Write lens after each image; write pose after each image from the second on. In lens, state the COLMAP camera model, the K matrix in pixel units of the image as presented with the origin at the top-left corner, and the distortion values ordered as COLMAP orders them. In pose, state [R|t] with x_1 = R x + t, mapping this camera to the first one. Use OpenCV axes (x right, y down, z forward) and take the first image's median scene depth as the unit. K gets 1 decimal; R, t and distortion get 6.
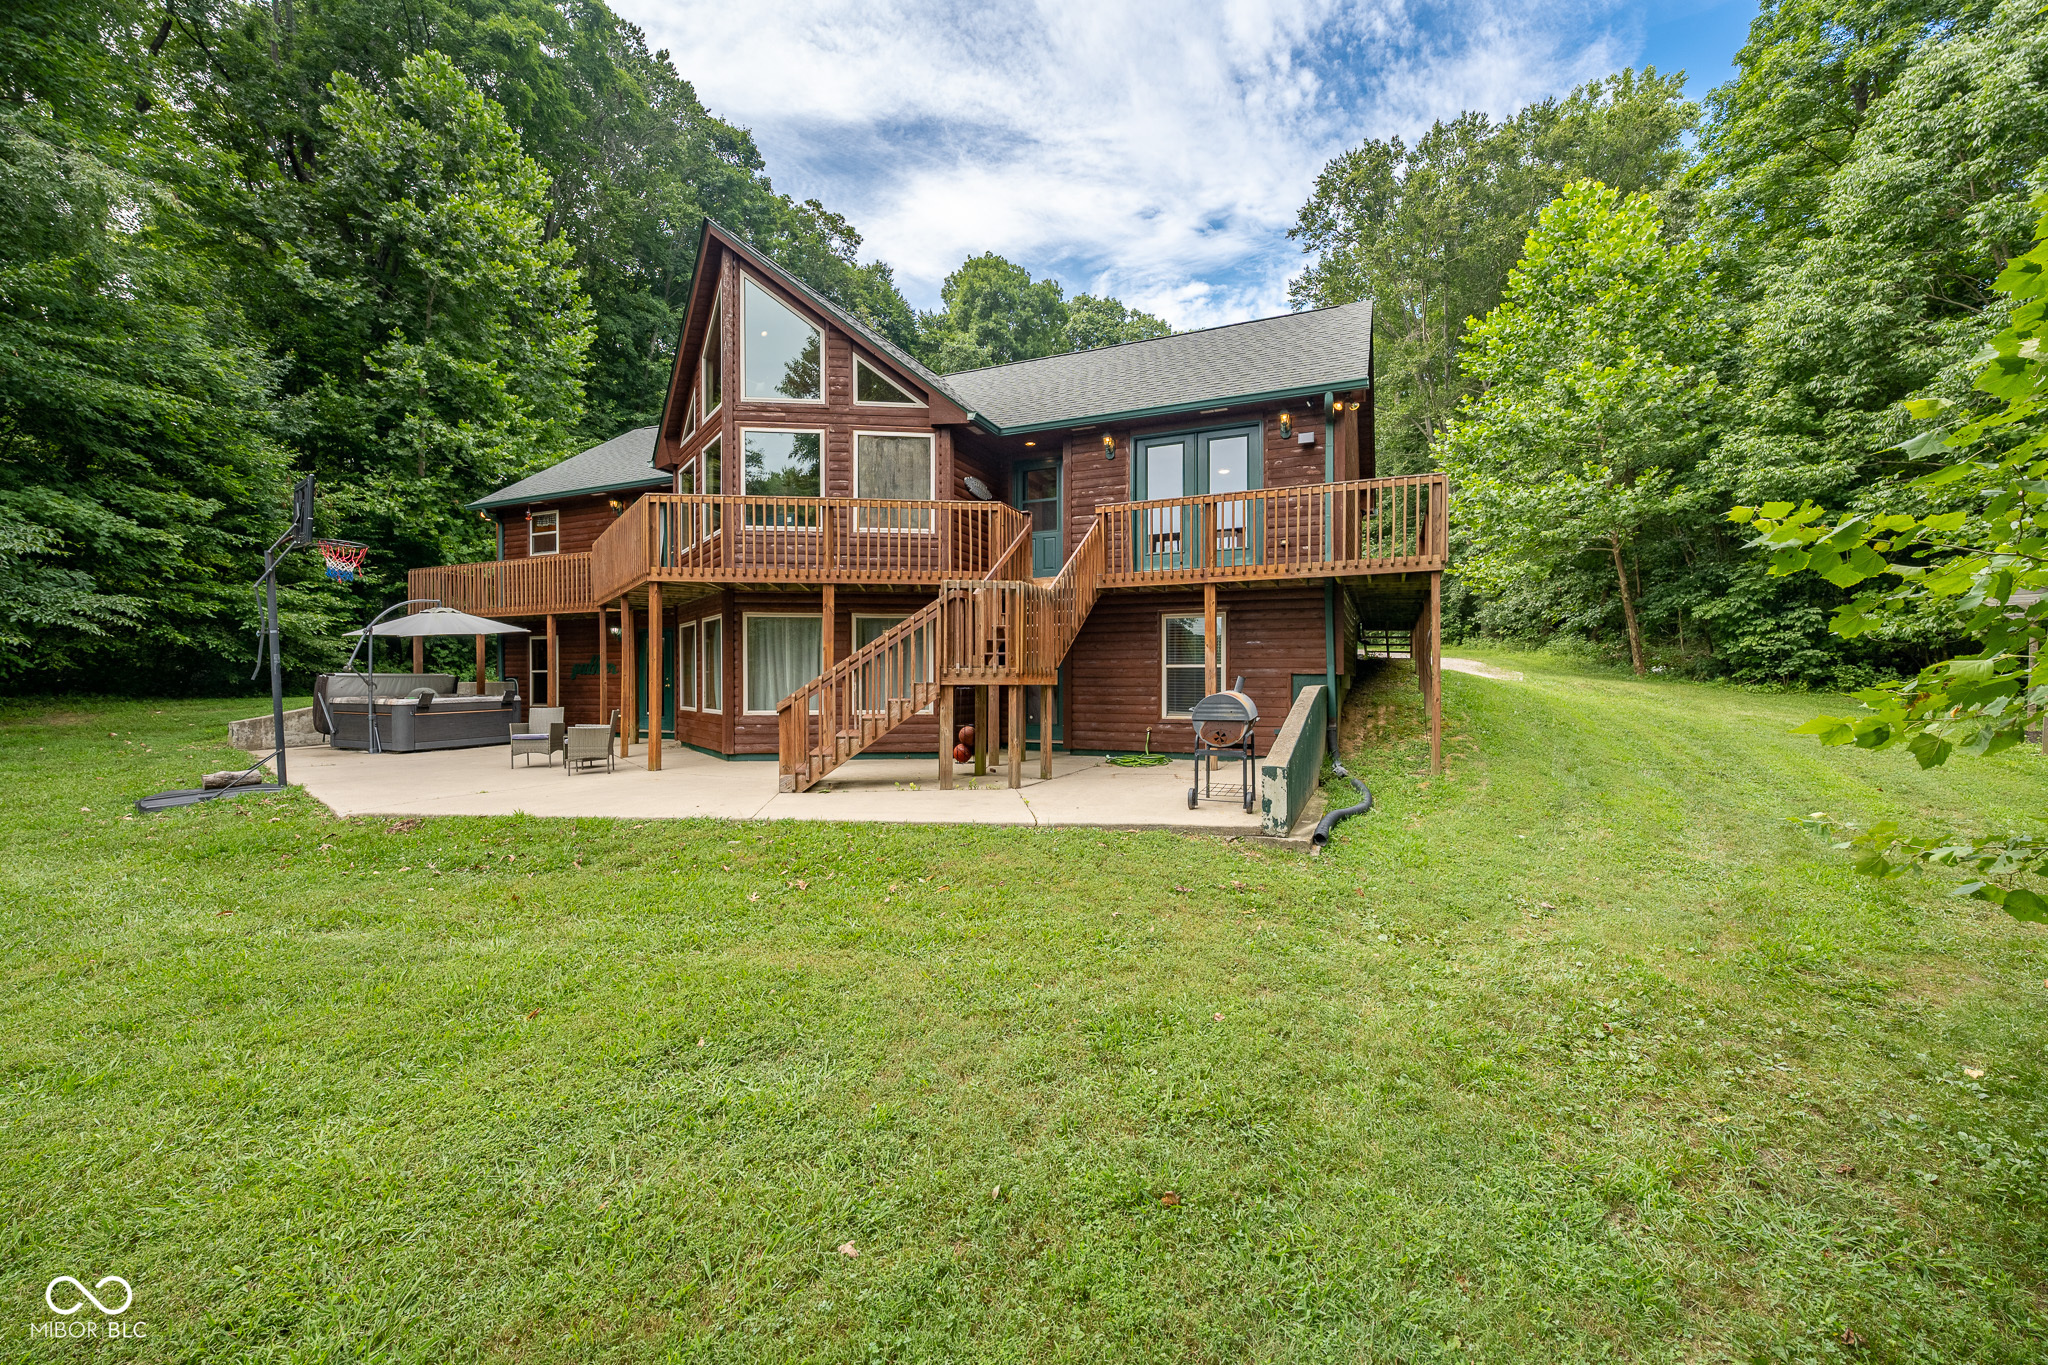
lens RADIAL K [[804.4, 0, 1021.9], [0, 804.4, 683.9], [0, 0, 1]] dist [0.002189, 0.000481]
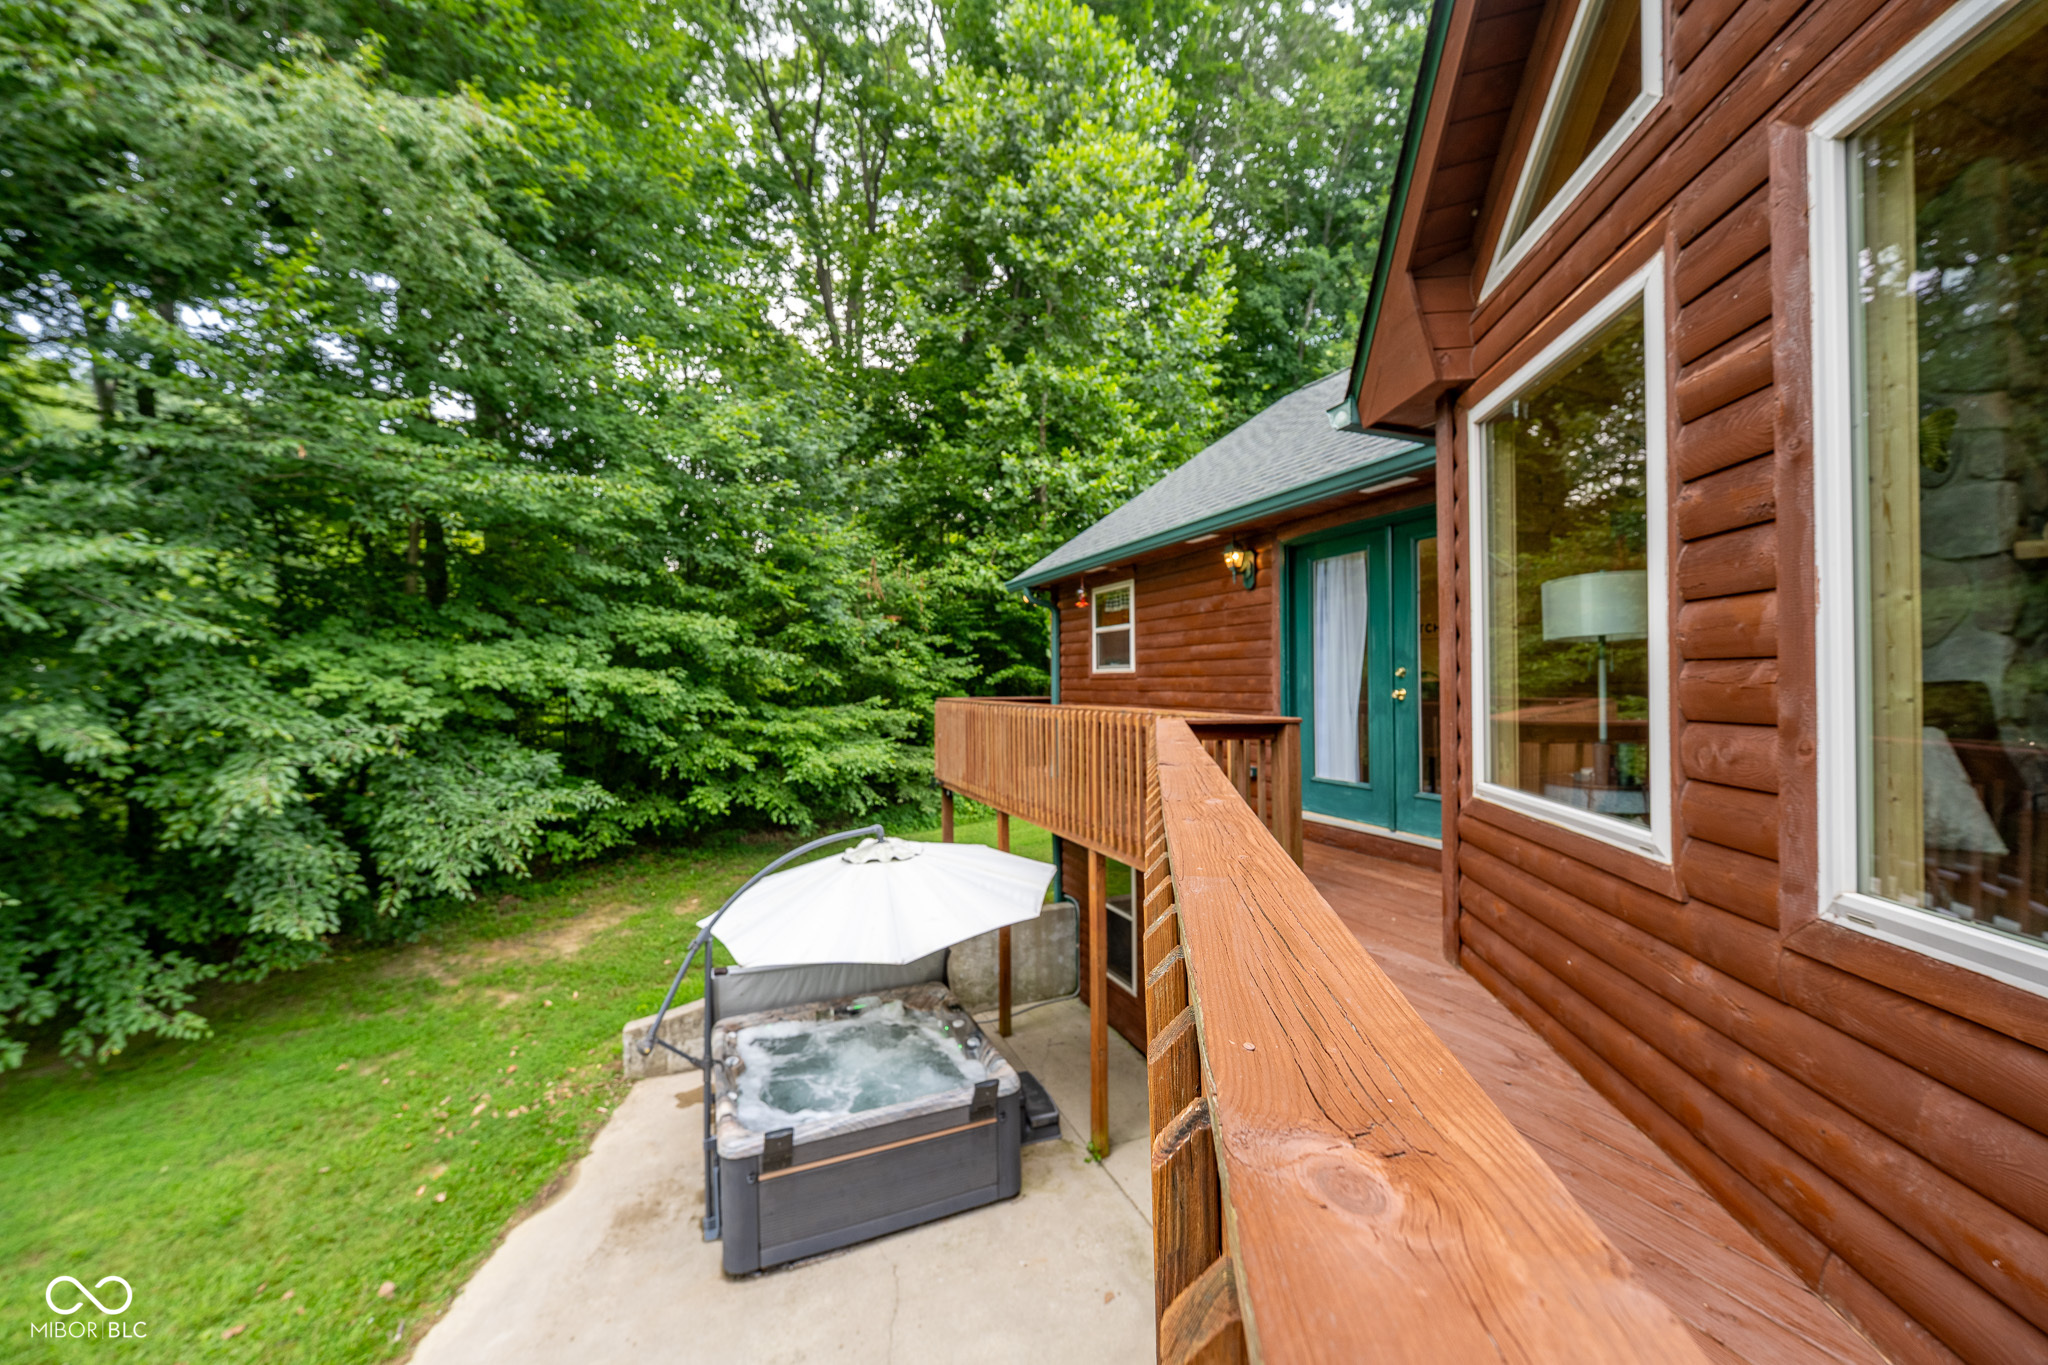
lens RADIAL K [[804.4, 0, 1021.9], [0, 804.4, 680.4], [0, 0, 1]] dist [0.002189, 0.000481]
pose [[0.720169, -0.007821, -0.693755, -0.210950], [0.005084, 0.999969, -0.005996, -0.109572], [0.693780, 0.000791, 0.720186, 0.437780]]
